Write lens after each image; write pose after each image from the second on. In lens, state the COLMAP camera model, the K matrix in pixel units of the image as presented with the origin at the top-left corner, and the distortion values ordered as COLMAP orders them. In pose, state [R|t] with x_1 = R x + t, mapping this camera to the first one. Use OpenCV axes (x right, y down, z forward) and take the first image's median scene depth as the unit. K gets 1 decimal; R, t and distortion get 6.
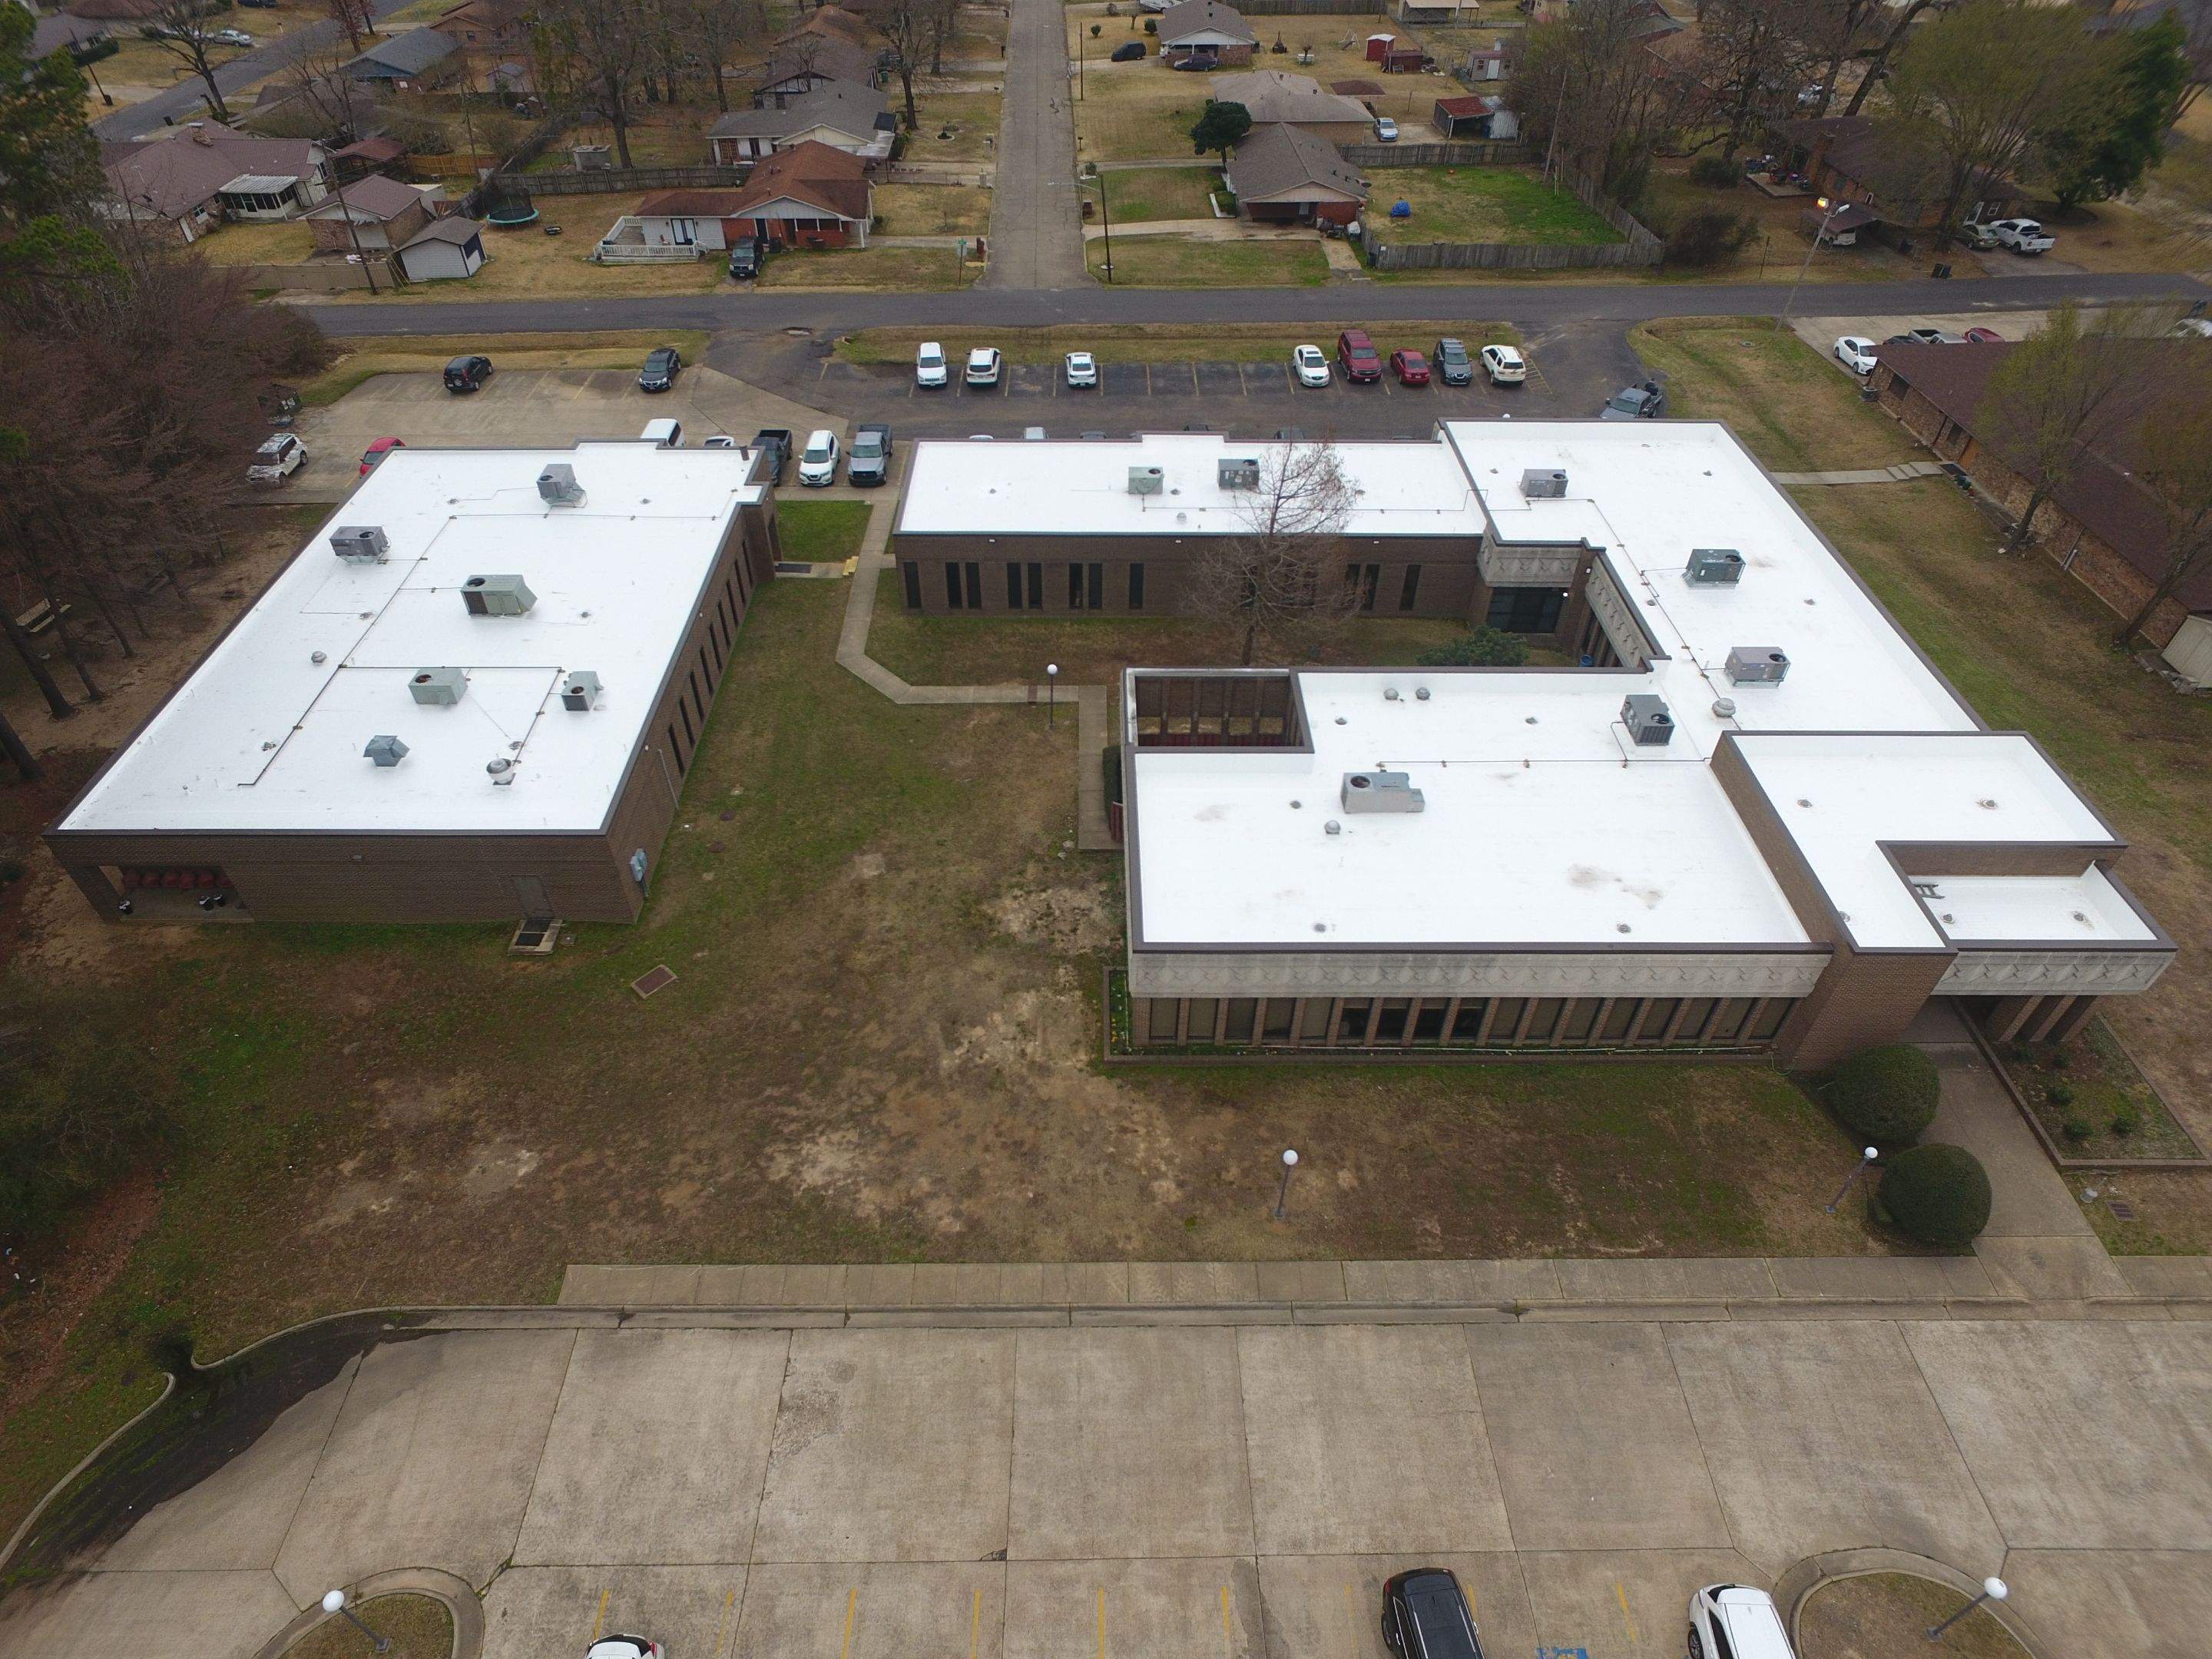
lens RADIAL K [[1283.5, 0, 1095.2], [0, 1283.5, 849.1], [0, 0, 1]] dist [-0.015480, 0.016687]
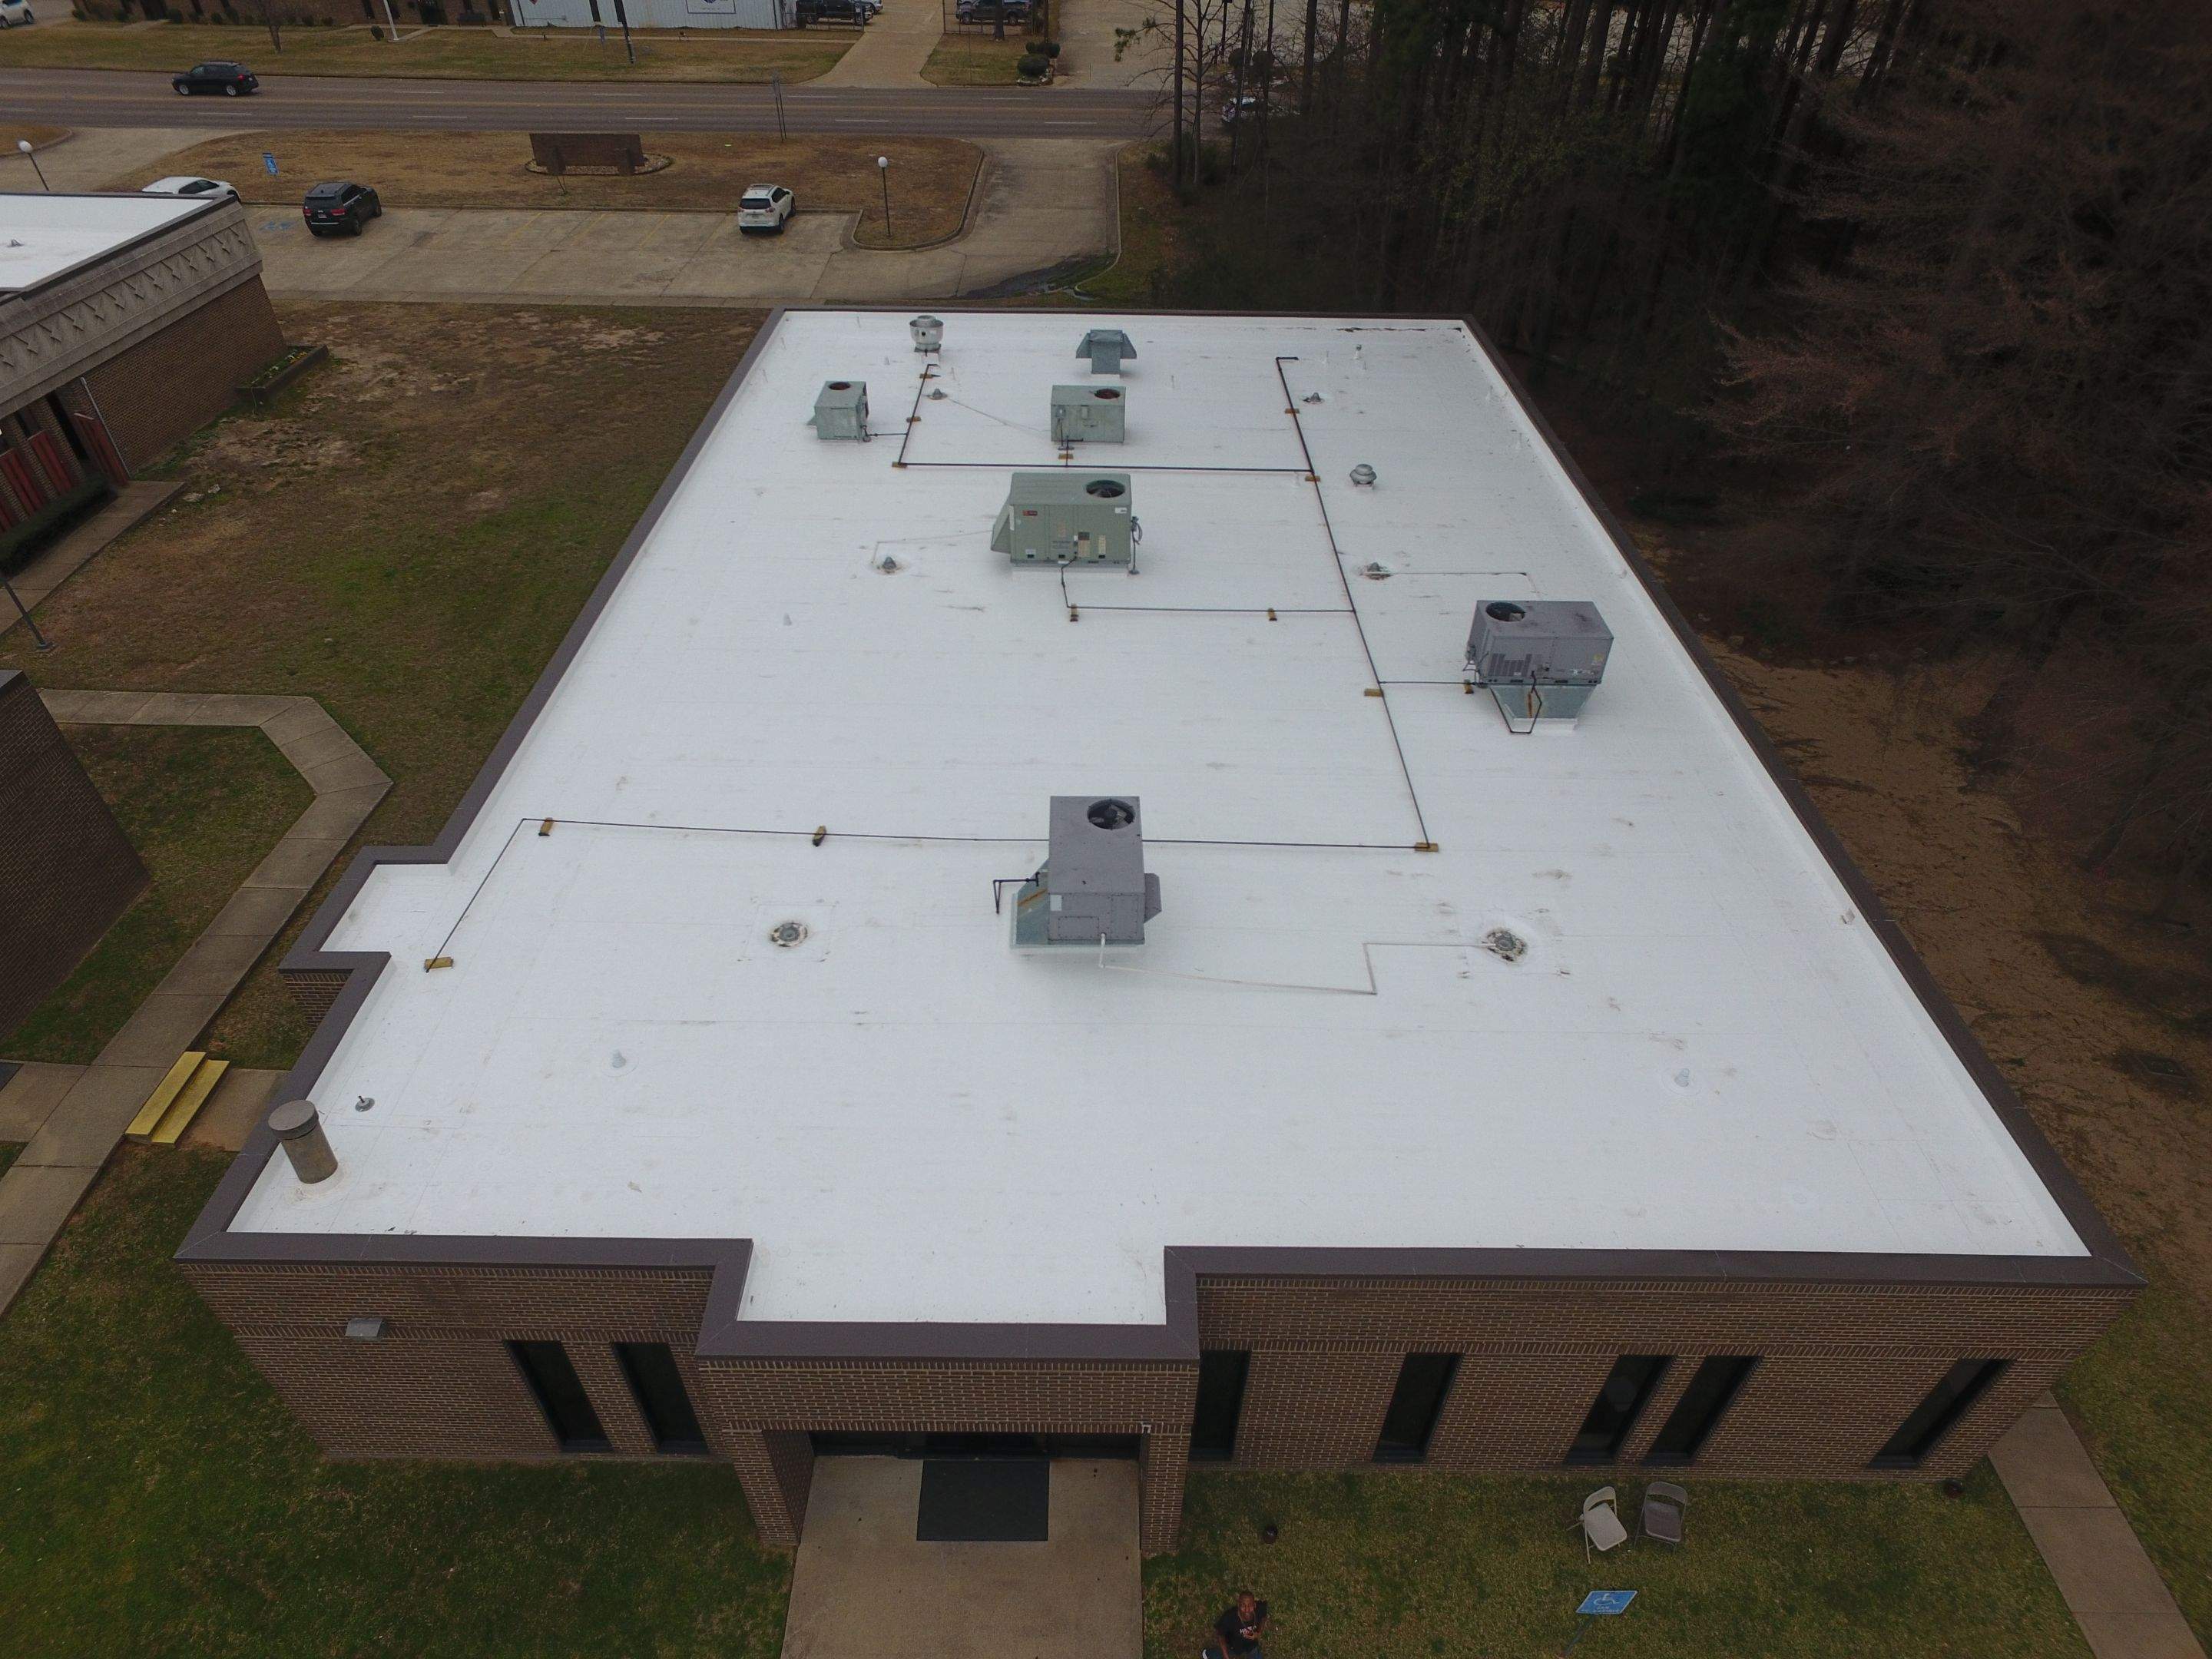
lens RADIAL K [[1283.5, 0, 1093.7], [0, 1283.5, 849.8], [0, 0, 1]] dist [-0.015480, 0.016687]
pose [[-0.999830, -0.018422, 0.000249, -0.539807], [-0.002198, 0.132720, 0.991151, -0.702954], [-0.018292, 0.990982, -0.132738, 1.322759]]
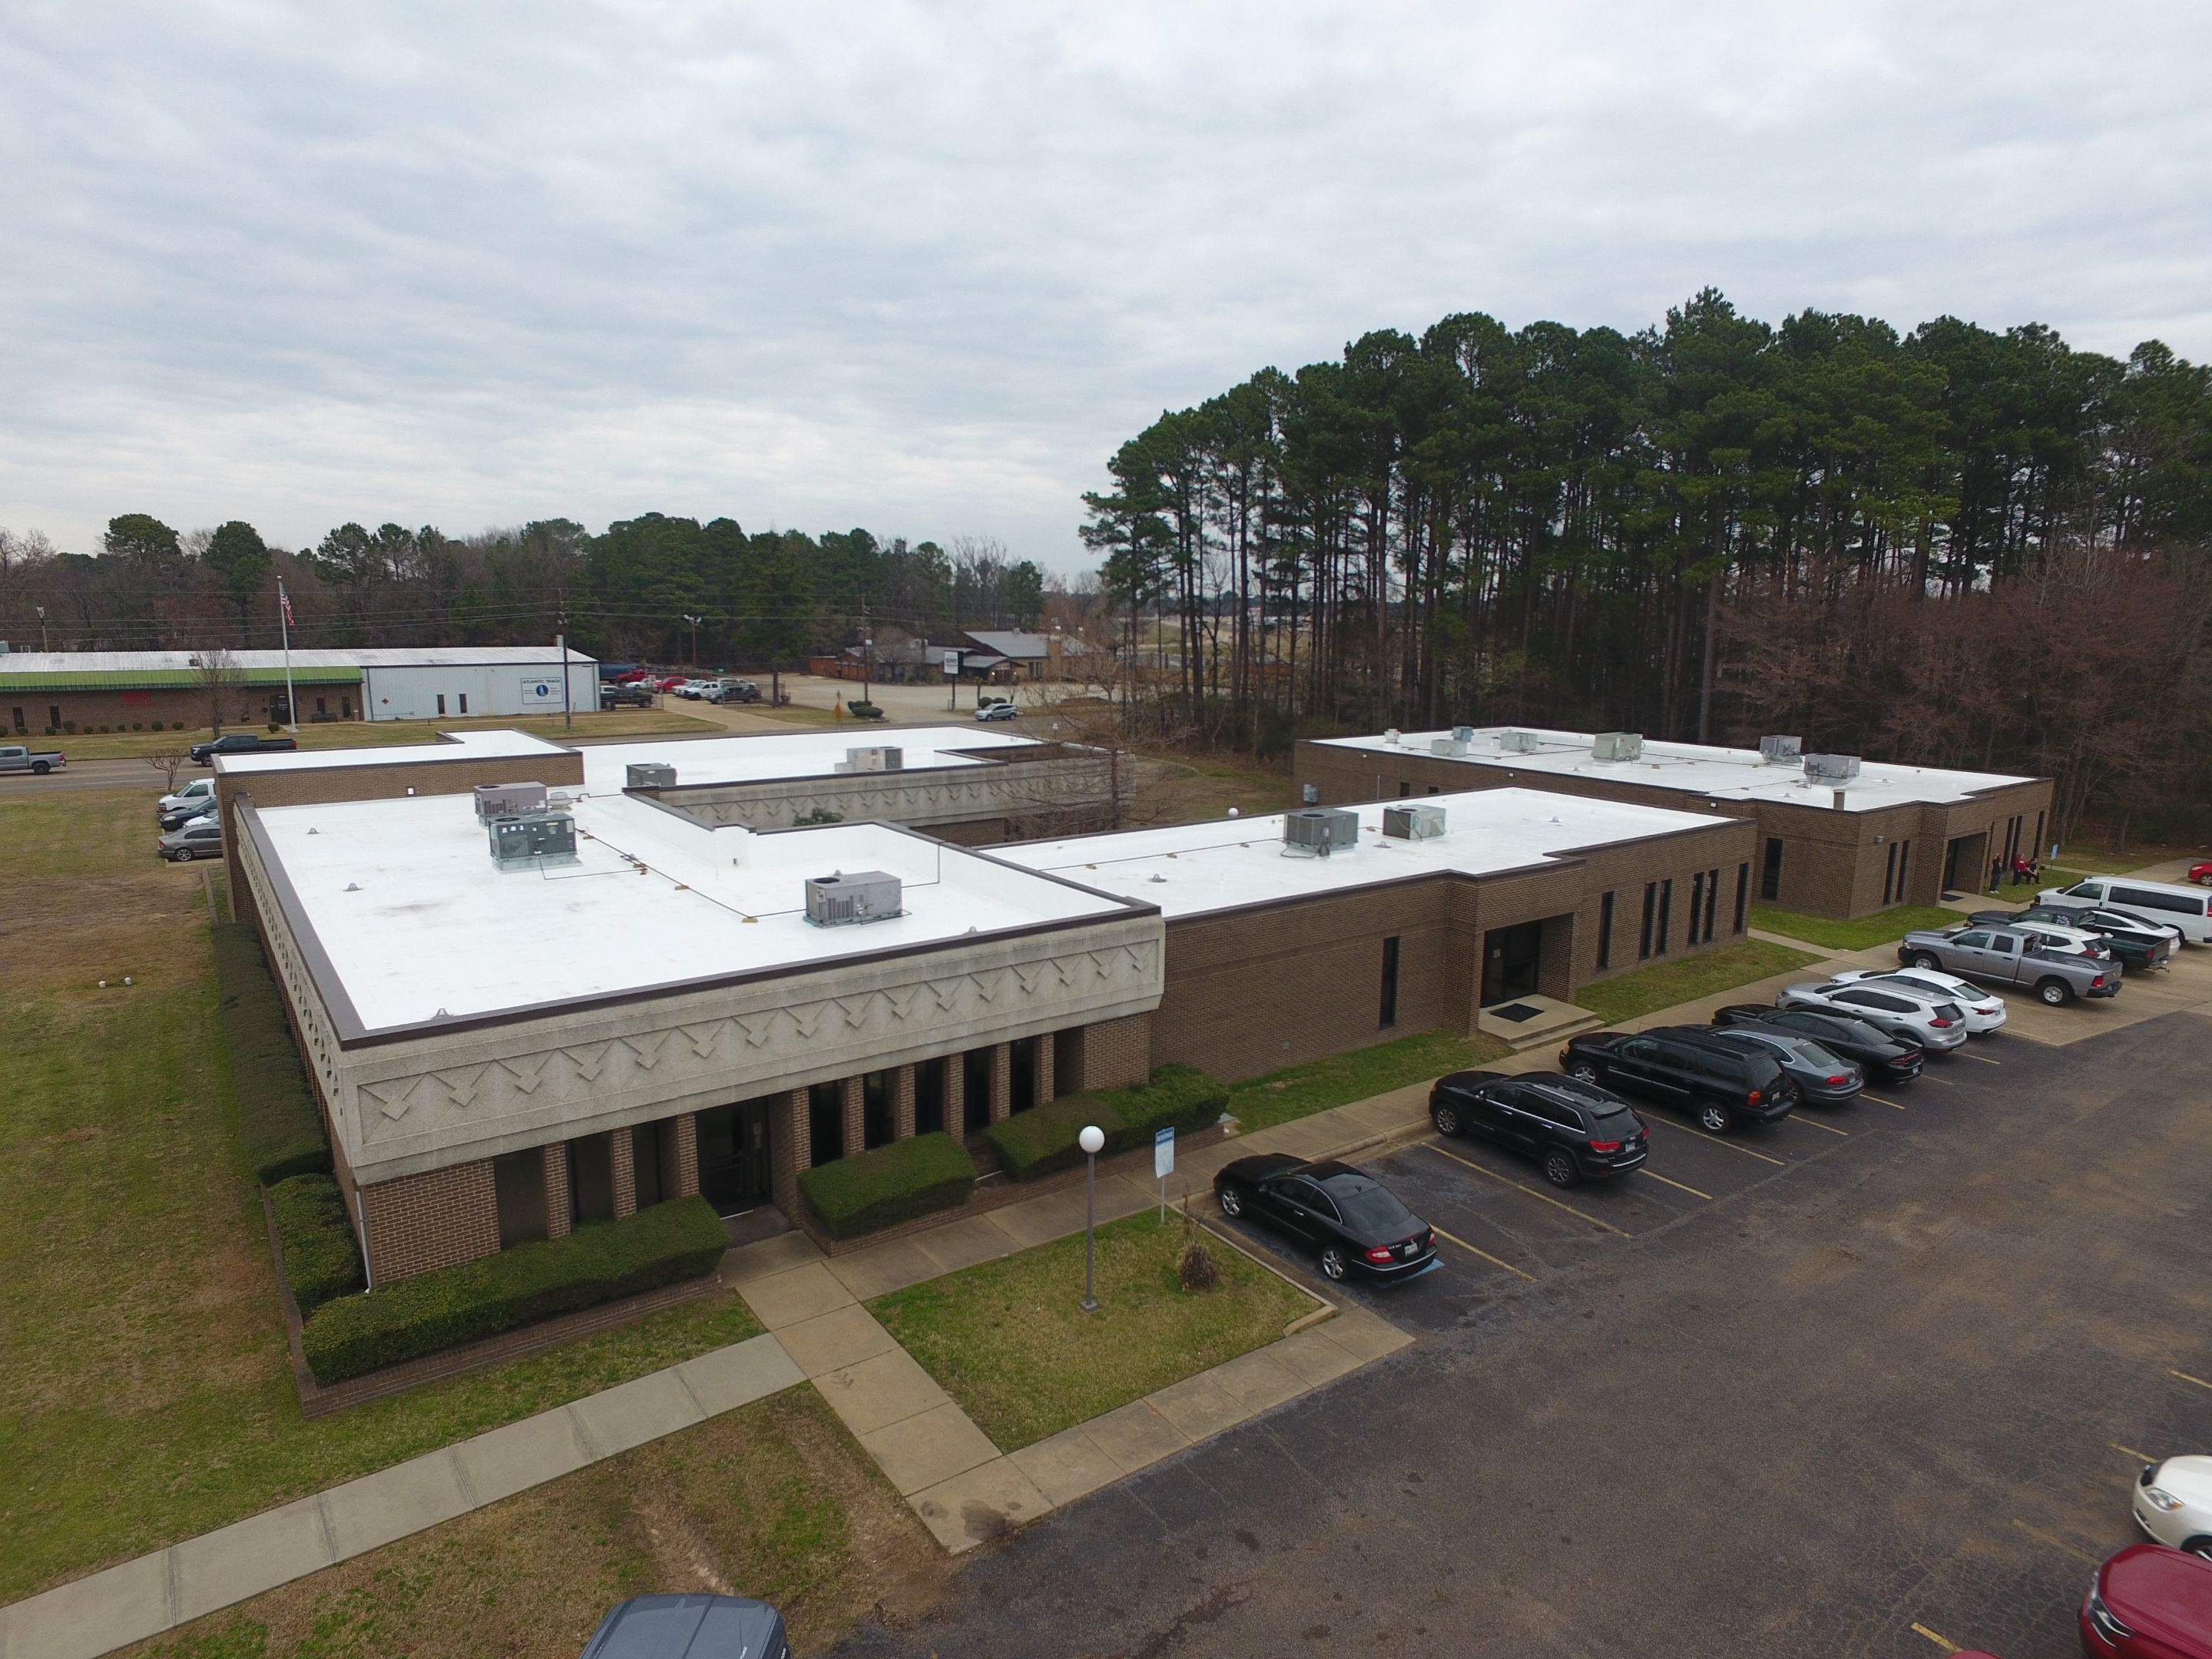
lens RADIAL K [[1283.5, 0, 1094.3], [0, 1283.5, 842.8], [0, 0, 1]] dist [-0.015480, 0.016687]
pose [[-0.812518, 0.092493, -0.575552, 0.711086], [-0.405657, 0.619342, 0.672204, -0.846243], [0.418637, 0.779654, -0.465706, 1.606879]]
